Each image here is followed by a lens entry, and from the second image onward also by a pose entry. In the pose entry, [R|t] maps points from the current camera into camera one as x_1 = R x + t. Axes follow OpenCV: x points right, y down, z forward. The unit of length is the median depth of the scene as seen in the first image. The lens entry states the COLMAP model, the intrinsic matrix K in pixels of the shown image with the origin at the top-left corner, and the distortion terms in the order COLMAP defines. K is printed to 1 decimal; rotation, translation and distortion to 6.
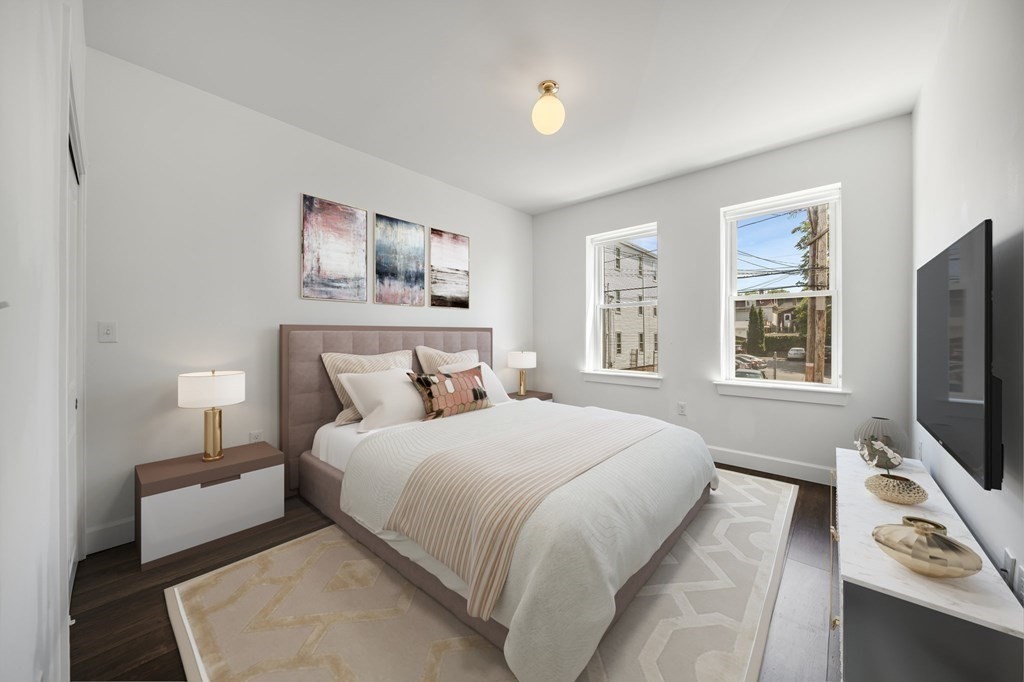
lens RADIAL K [[363.0, 0, 508.3], [0, 363.0, 338.5], [0, 0, 1]] dist [-0.001249, -0.000198]
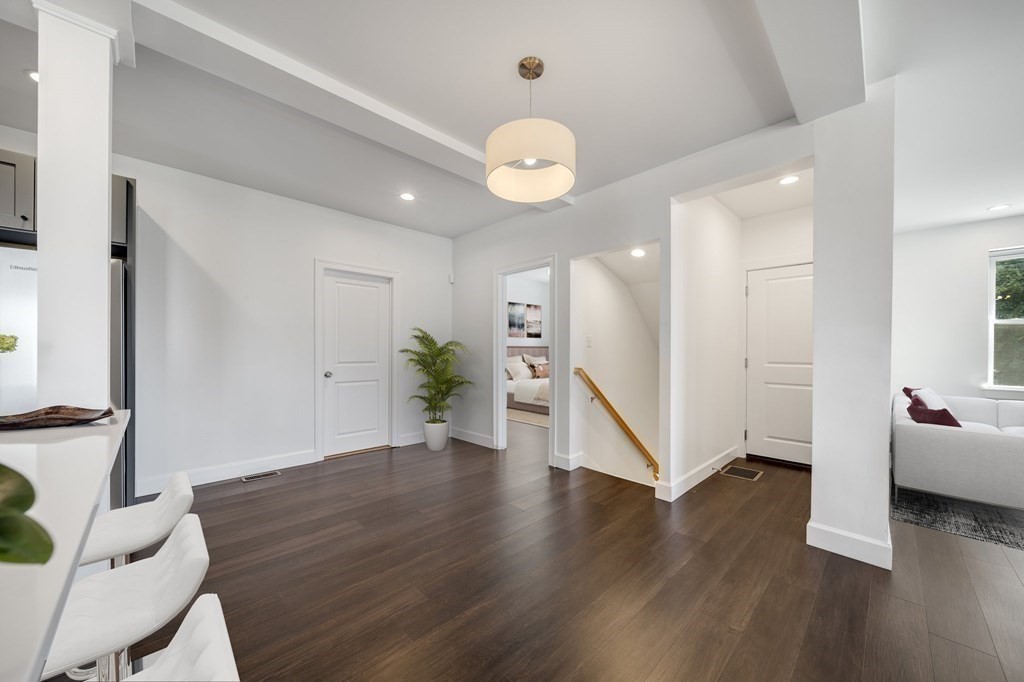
lens RADIAL K [[364.8, 0, 511.0], [0, 364.8, 349.6], [0, 0, 1]] dist [-0.000549, -0.000054]
pose [[0.997420, 0.003342, -0.071707, -0.150964], [-0.003785, 0.999975, -0.006034, 0.004721], [0.071685, 0.006290, 0.997407, -1.438156]]
